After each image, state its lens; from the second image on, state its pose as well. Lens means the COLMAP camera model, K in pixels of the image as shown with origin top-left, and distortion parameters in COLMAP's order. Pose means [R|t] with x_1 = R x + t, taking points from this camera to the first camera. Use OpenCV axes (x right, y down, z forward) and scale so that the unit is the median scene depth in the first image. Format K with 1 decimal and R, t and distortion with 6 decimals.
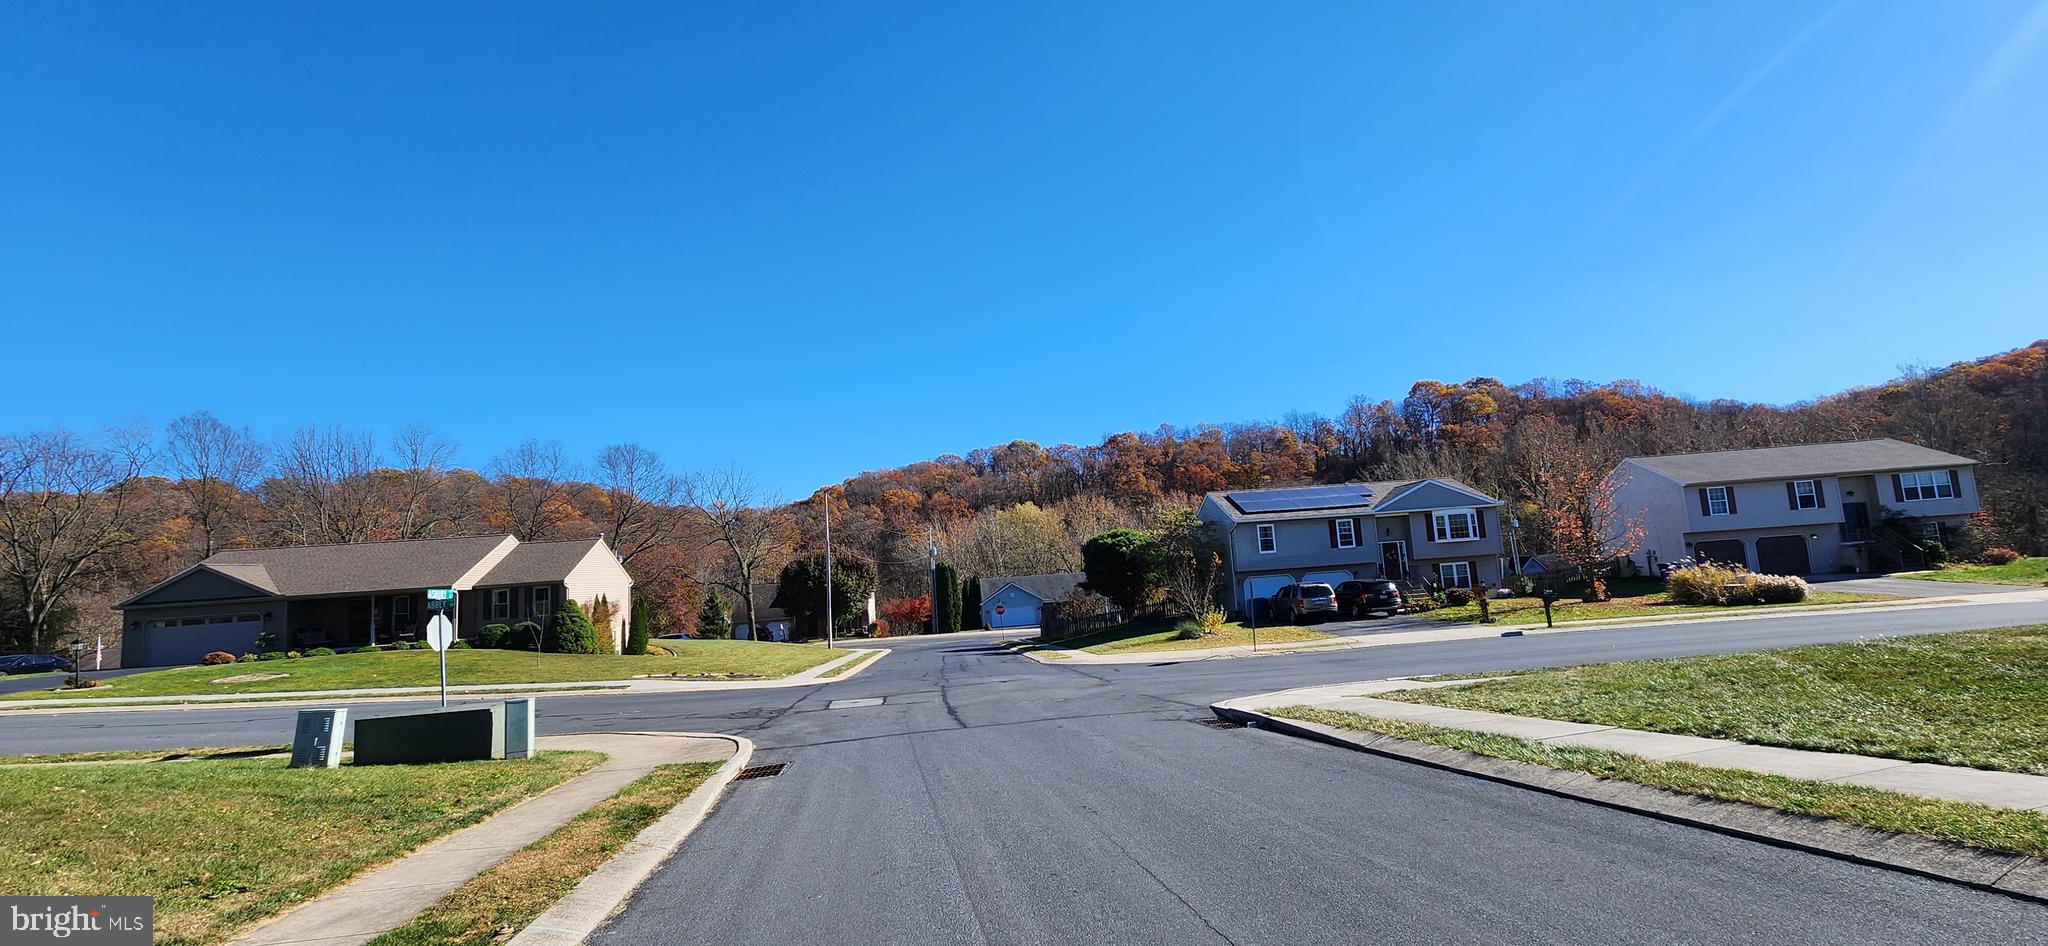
lens RADIAL K [[831.3, 0, 1024.9], [0, 831.3, 485.3], [0, 0, 1]] dist [0.000324, 0.000860]
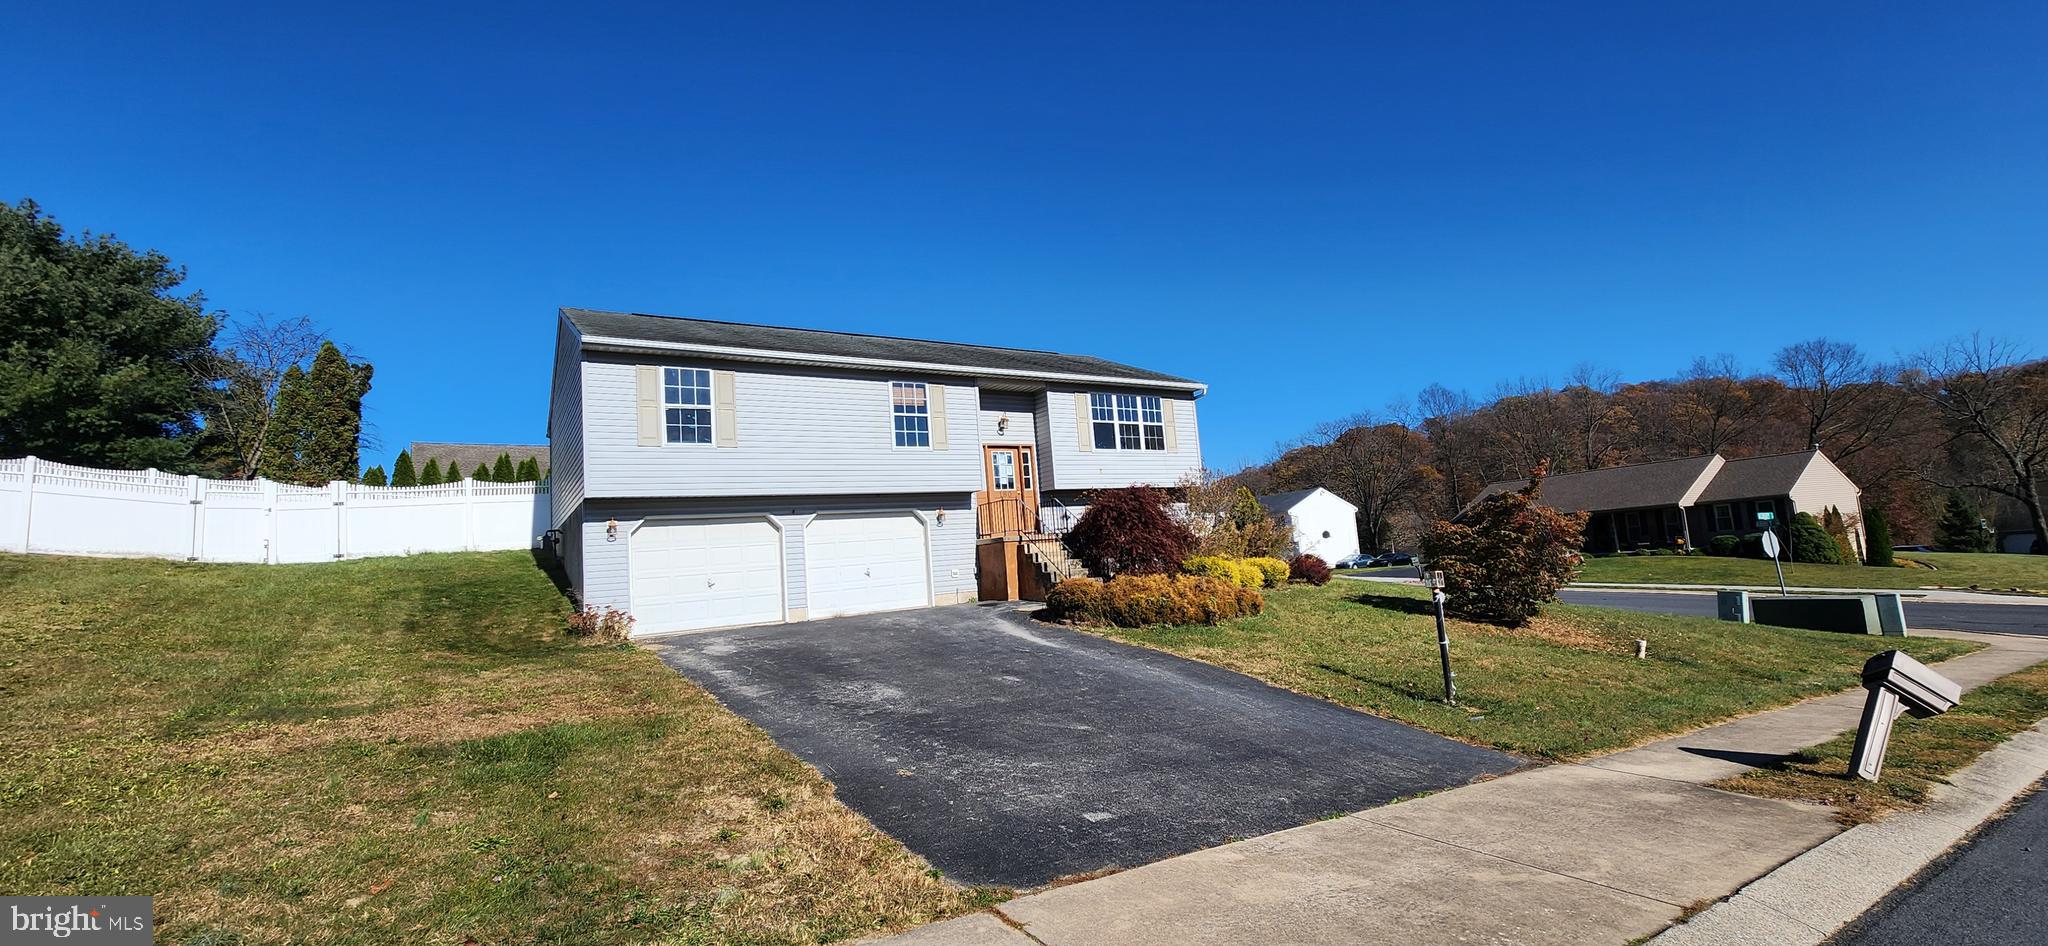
lens RADIAL K [[831.3, 0, 1032.5], [0, 831.3, 474.4], [0, 0, 1]] dist [0.000324, 0.000860]
pose [[0.390462, -0.064010, -0.918391, 0.038191], [0.152175, 0.988345, -0.004187, -0.050772], [0.907955, -0.138122, 0.395652, -0.278355]]
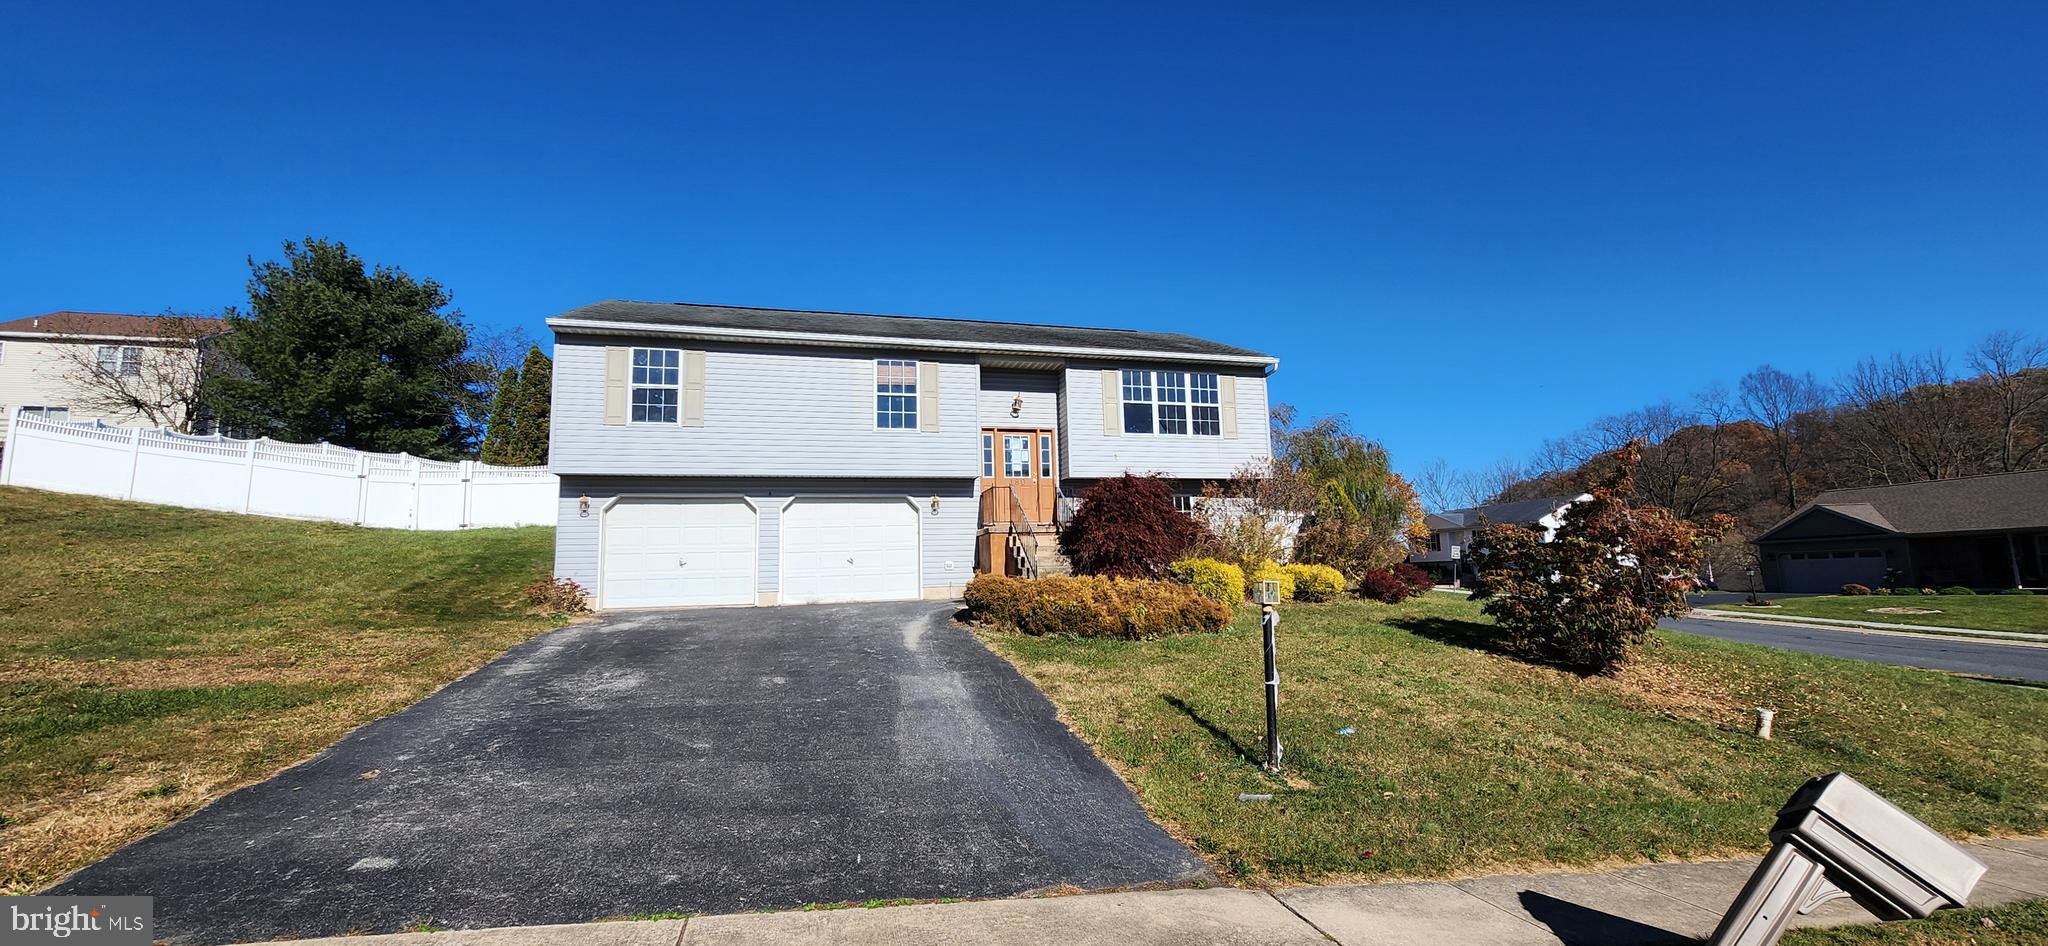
lens RADIAL K [[831.3, 0, 1026.3], [0, 831.3, 478.2], [0, 0, 1]] dist [0.000324, 0.000860]
pose [[0.093468, -0.057125, -0.993982, 0.027214], [0.129824, 0.990528, -0.044719, -0.027947], [0.987122, -0.124863, 0.099999, -0.154917]]
